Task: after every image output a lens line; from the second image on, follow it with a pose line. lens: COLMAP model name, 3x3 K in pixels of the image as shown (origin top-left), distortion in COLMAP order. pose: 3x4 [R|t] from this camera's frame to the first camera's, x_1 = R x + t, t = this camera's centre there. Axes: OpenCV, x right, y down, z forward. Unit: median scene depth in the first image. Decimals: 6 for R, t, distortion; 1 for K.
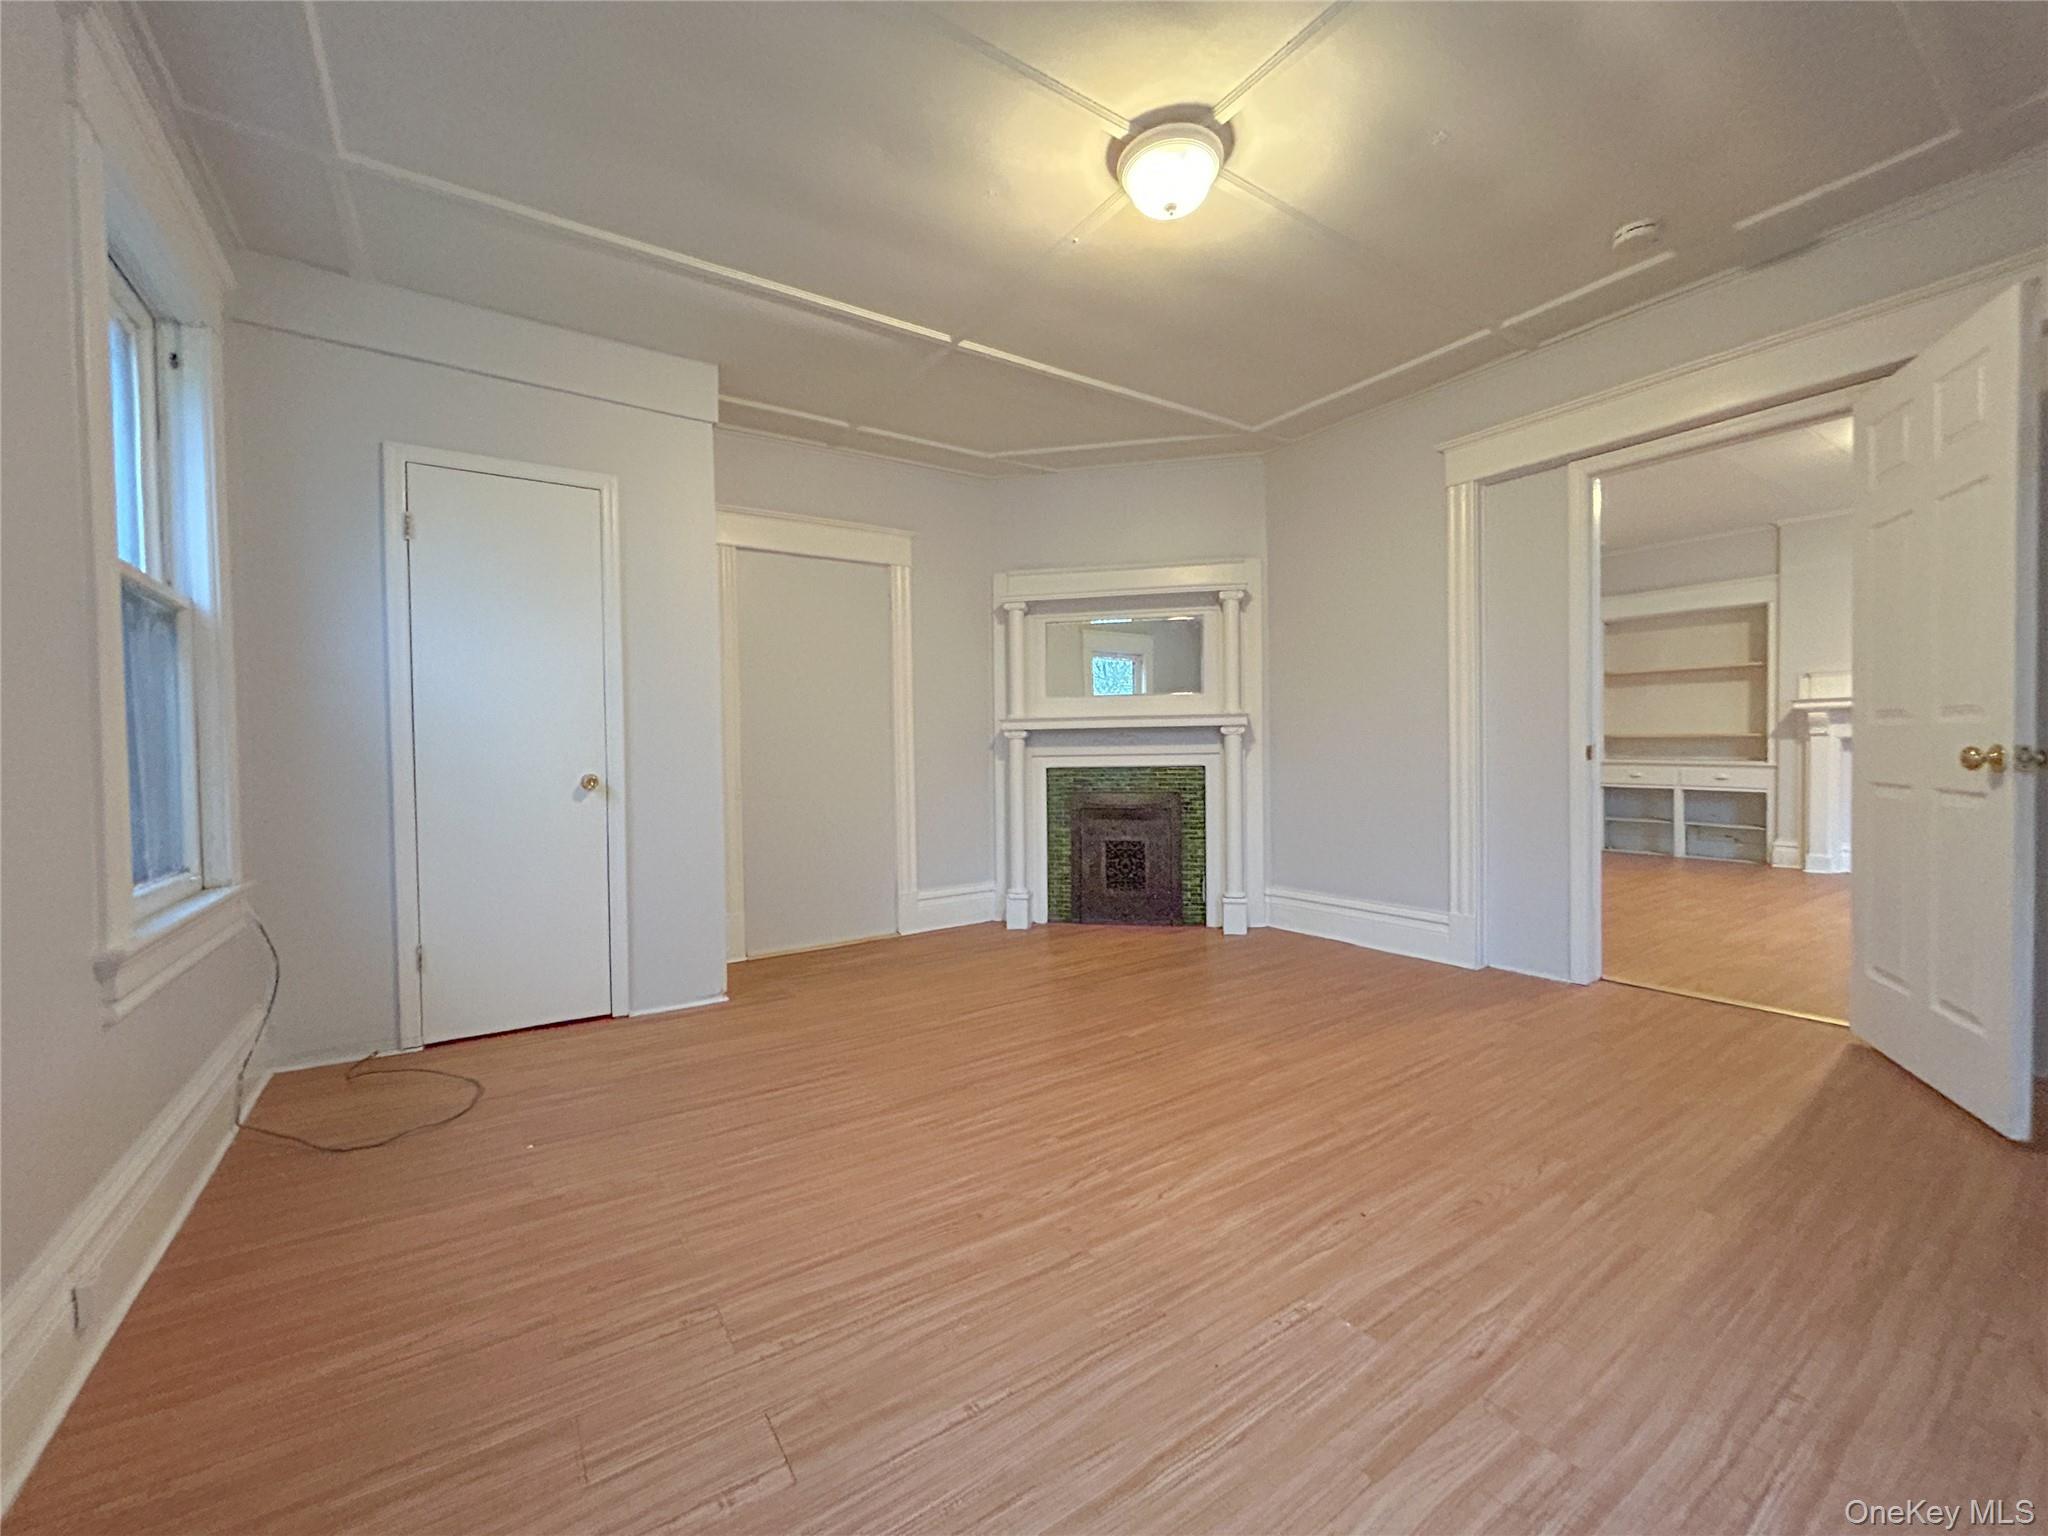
lens RADIAL K [[822.8, 0, 1014.9], [0, 822.8, 763.2], [0, 0, 1]] dist [-0.002442, 0.000099]
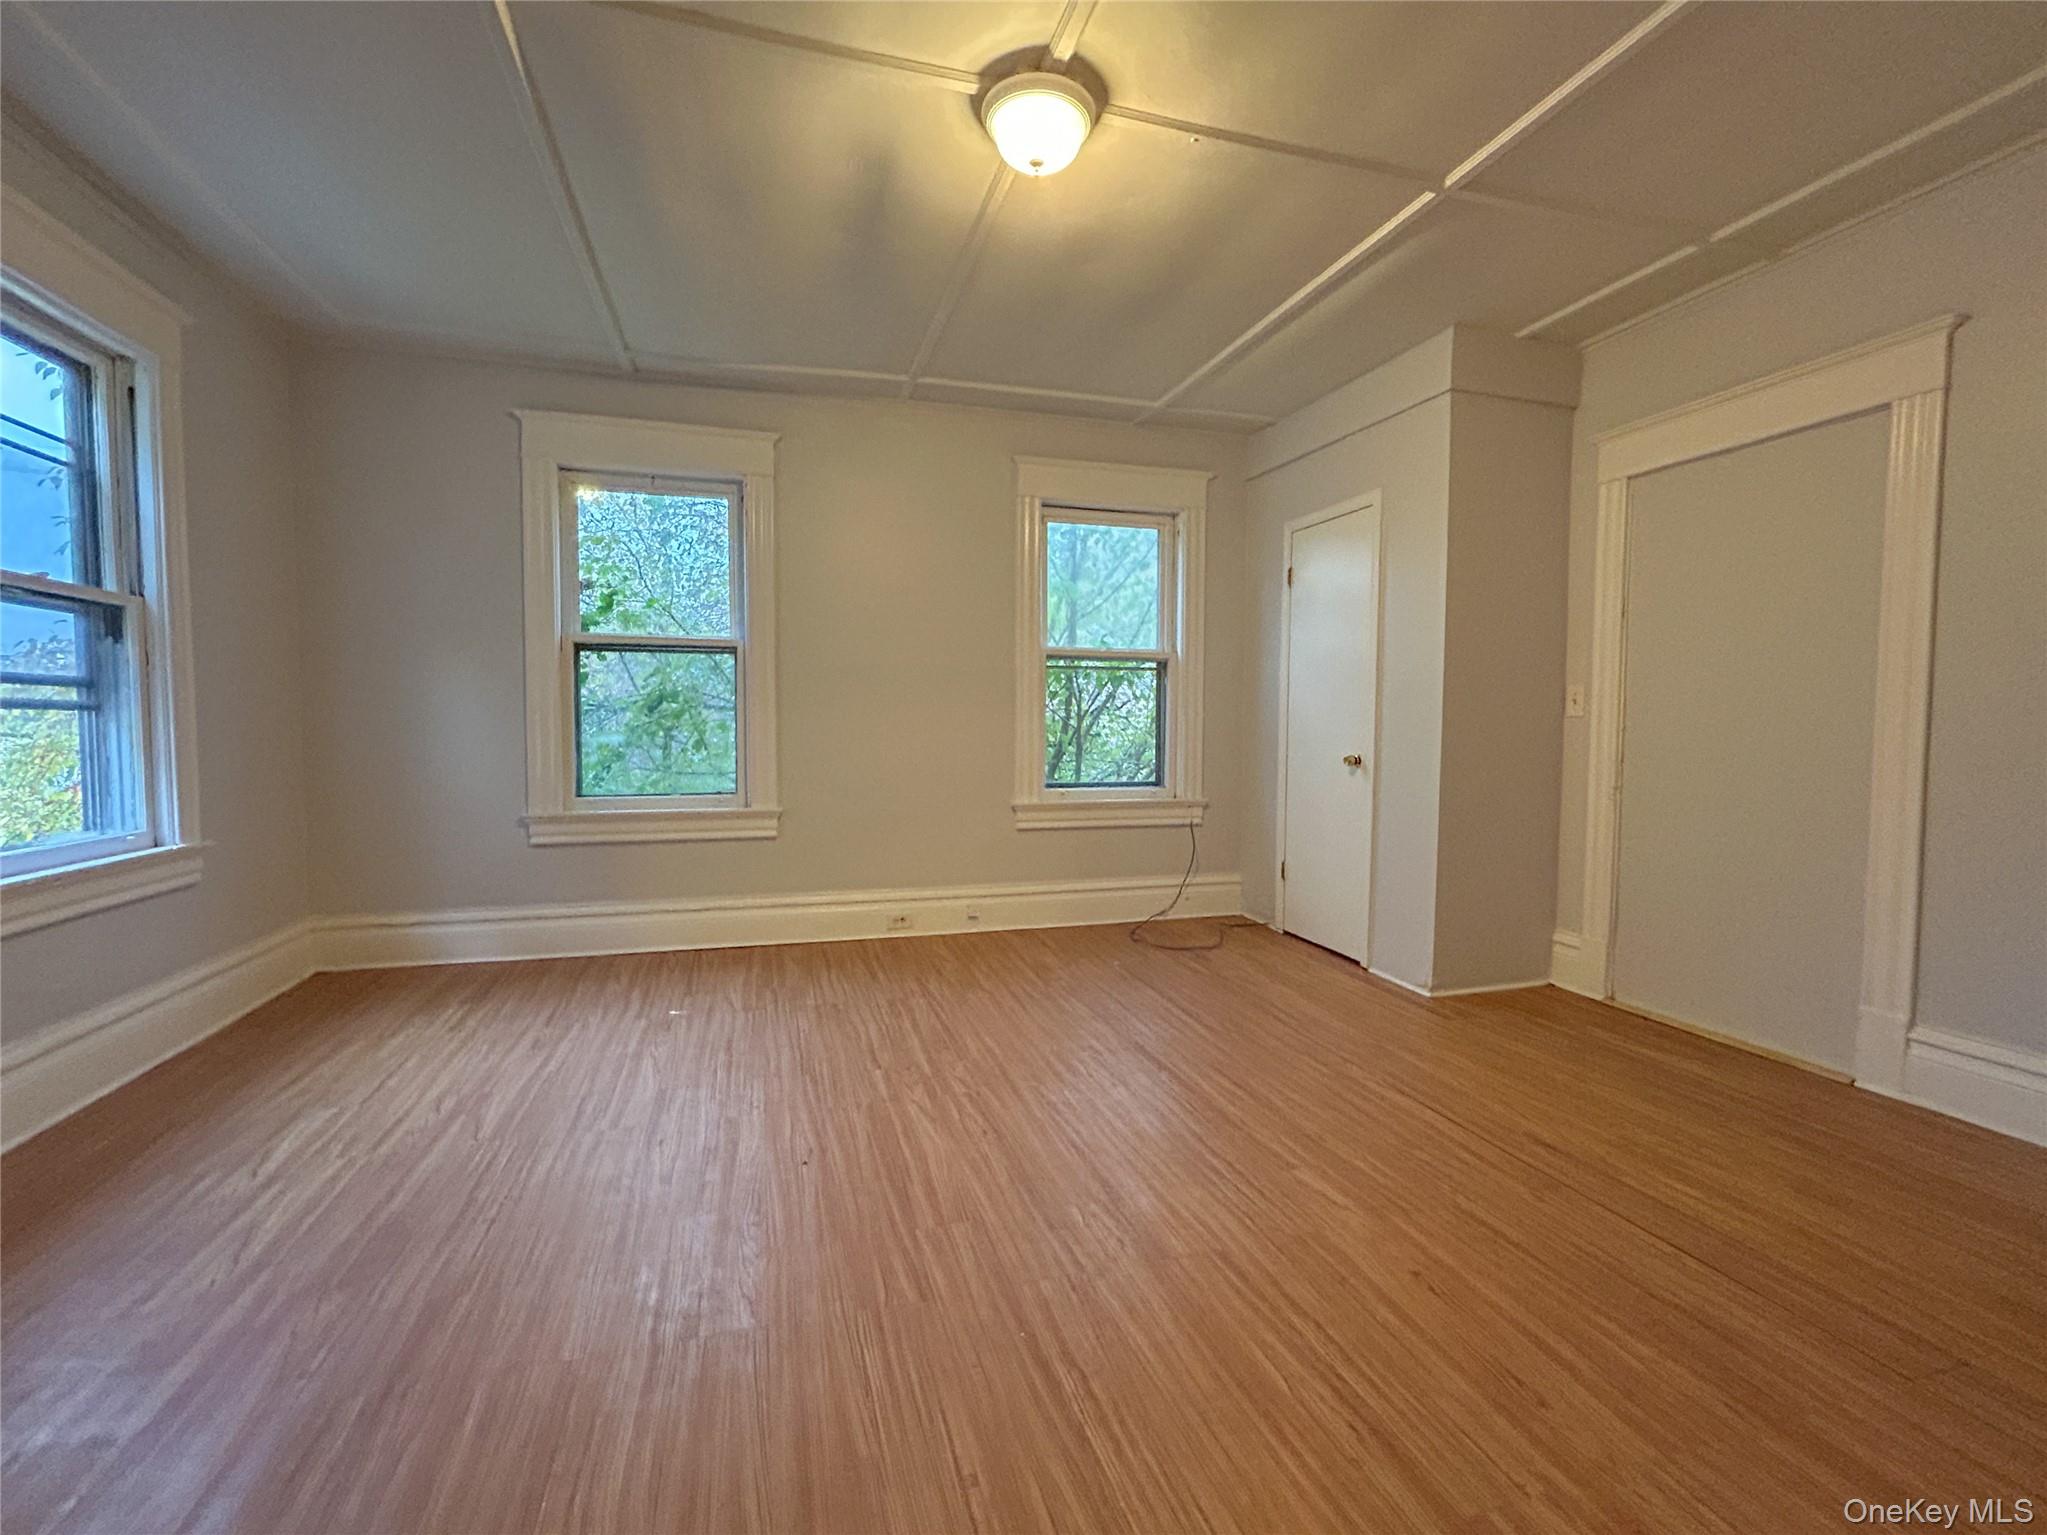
lens RADIAL K [[864.9, 0, 1020.7], [0, 864.9, 764.4], [0, 0, 1]] dist [-0.001078, -0.000128]
pose [[-0.286392, 0.065070, -0.955900, 0.971074], [-0.015324, 0.997252, 0.072476, -0.066821], [0.957990, 0.035405, -0.284608, 1.072868]]
